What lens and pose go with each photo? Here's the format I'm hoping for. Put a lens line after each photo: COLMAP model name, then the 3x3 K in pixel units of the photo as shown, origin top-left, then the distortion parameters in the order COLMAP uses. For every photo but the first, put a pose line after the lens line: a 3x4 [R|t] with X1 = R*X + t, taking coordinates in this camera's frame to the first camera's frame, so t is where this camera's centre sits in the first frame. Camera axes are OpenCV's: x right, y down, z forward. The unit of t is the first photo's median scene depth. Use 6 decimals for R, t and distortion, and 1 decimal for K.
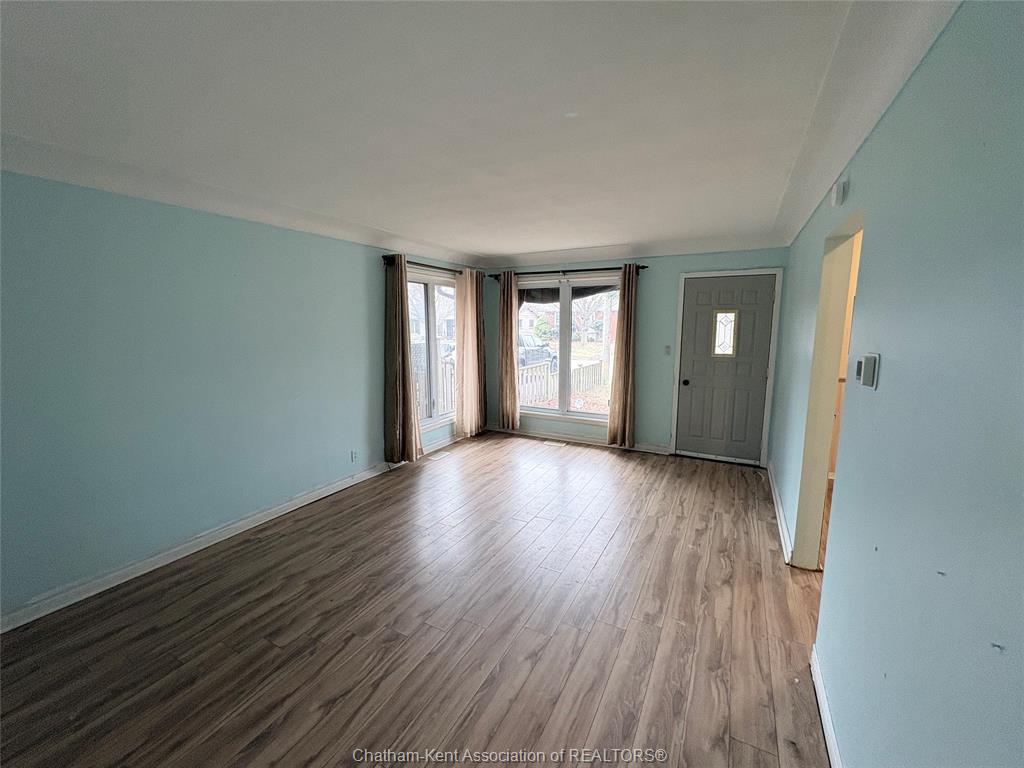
lens RADIAL K [[410.9, 0, 515.9], [0, 410.9, 382.7], [0, 0, 1]] dist [0.001465, 0.000029]
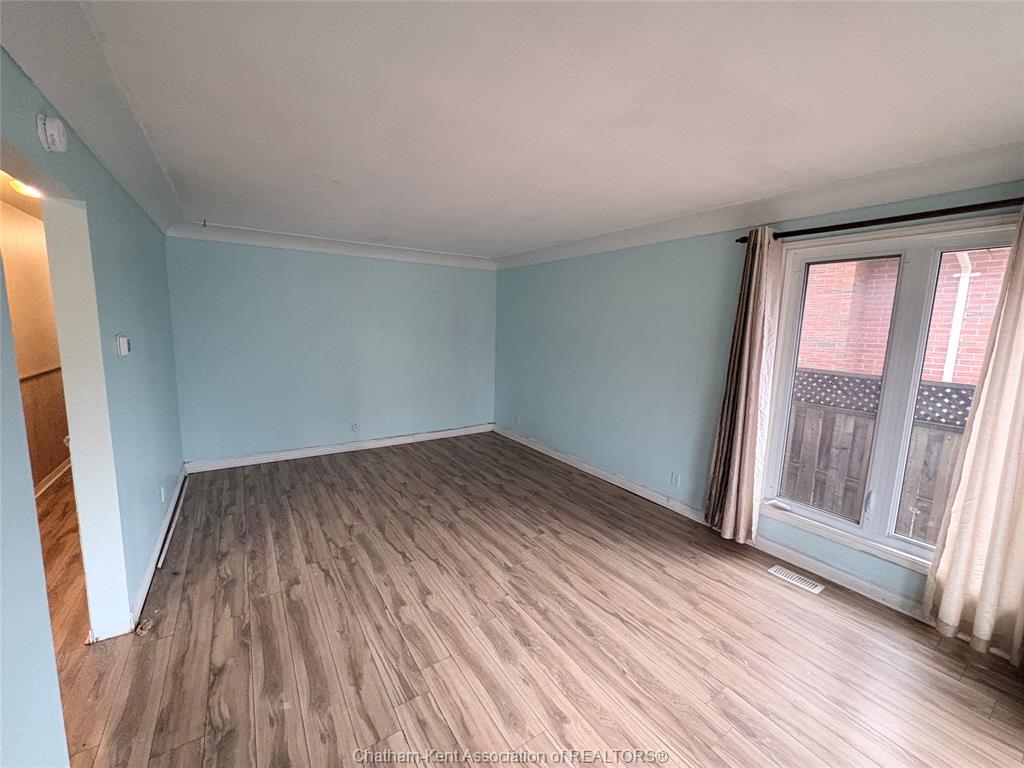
lens RADIAL K [[410.9, 0, 510.3], [0, 410.9, 385.6], [0, 0, 1]] dist [0.001465, 0.000029]
pose [[-0.475519, 0.117224, -0.871860, 0.584007], [-0.155317, 0.964325, 0.214368, -0.168758], [0.865886, 0.237350, -0.440348, 1.141357]]
